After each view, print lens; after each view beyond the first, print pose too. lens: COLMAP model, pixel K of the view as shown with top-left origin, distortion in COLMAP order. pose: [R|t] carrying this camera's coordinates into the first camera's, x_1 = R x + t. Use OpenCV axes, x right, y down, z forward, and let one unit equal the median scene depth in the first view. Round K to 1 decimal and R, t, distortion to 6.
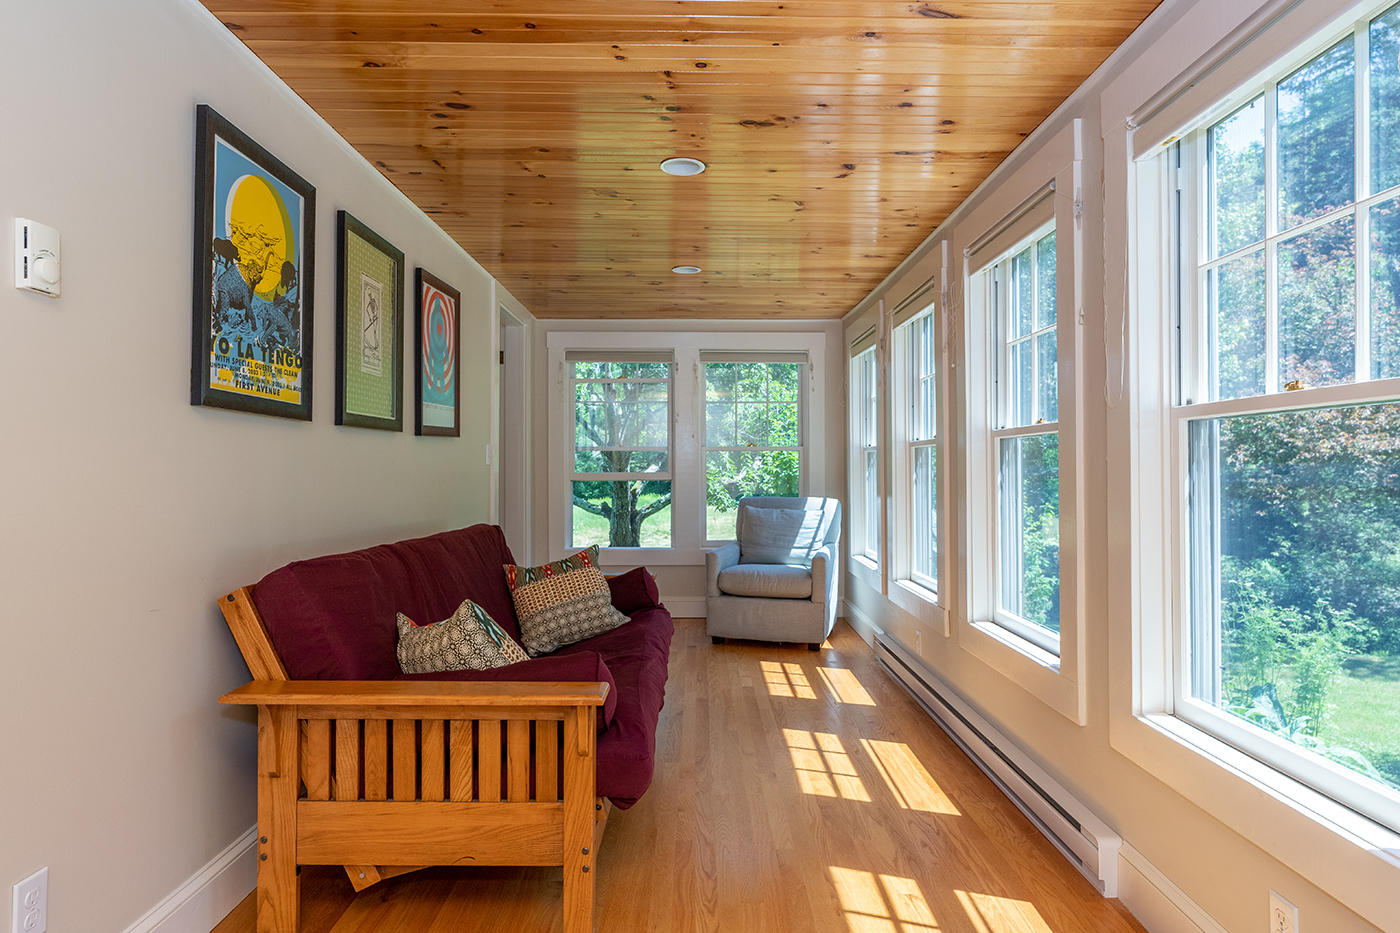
lens RADIAL K [[849.6, 0, 702.1], [0, 849.6, 464.9], [0, 0, 1]] dist [-0.000408, -0.000097]
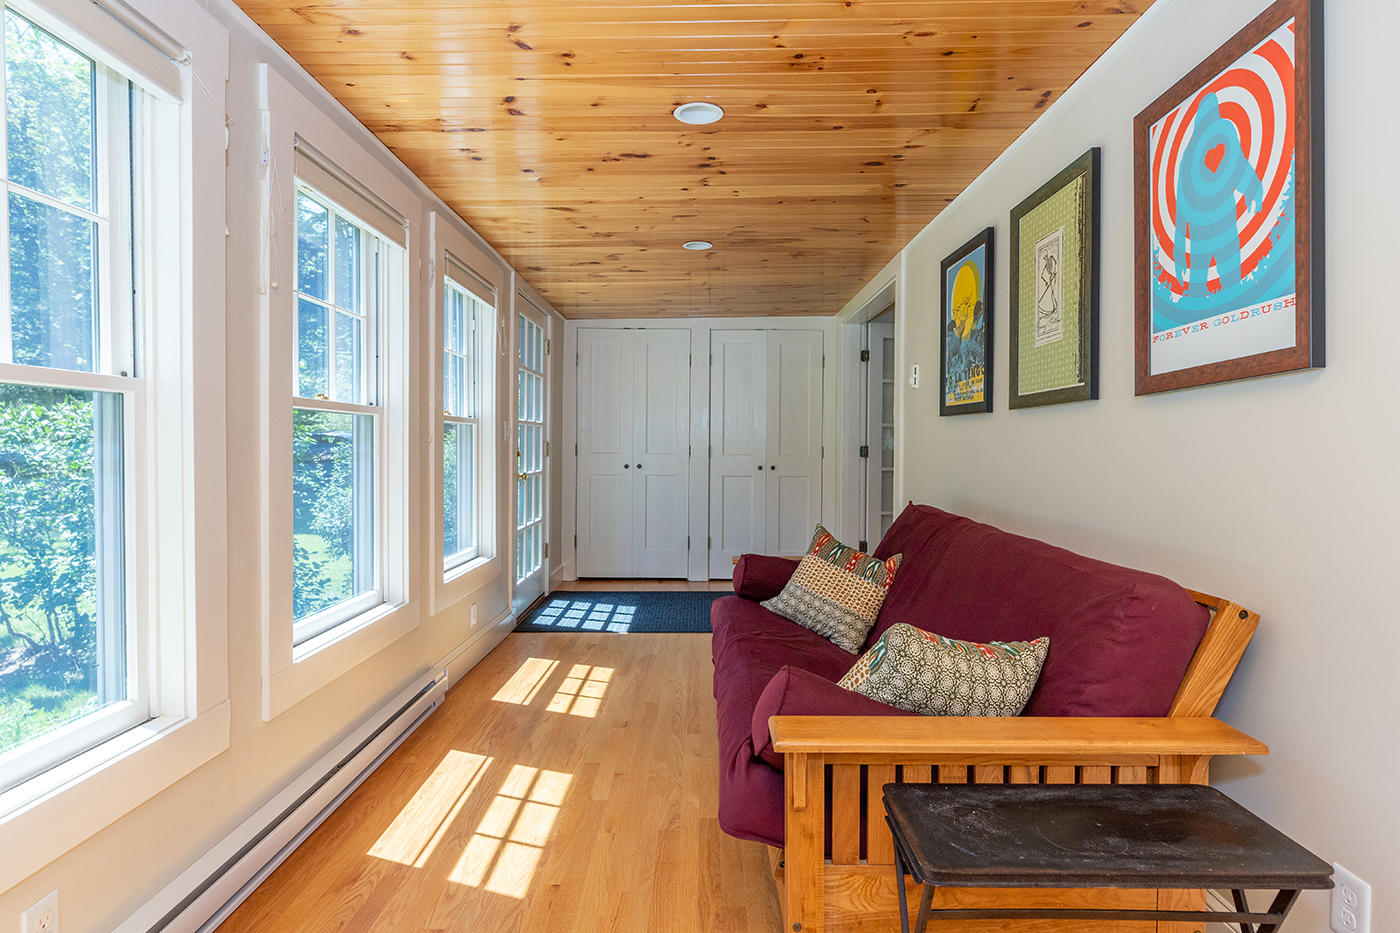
lens RADIAL K [[751.5, 0, 696.3], [0, 751.5, 461.1], [0, 0, 1]] dist [-0.006709, 0.000238]
pose [[-0.999877, -0.004904, 0.014900, -0.038903], [-0.004679, 0.999875, 0.015073, 0.006755], [-0.014973, 0.015002, -0.999775, 2.029833]]
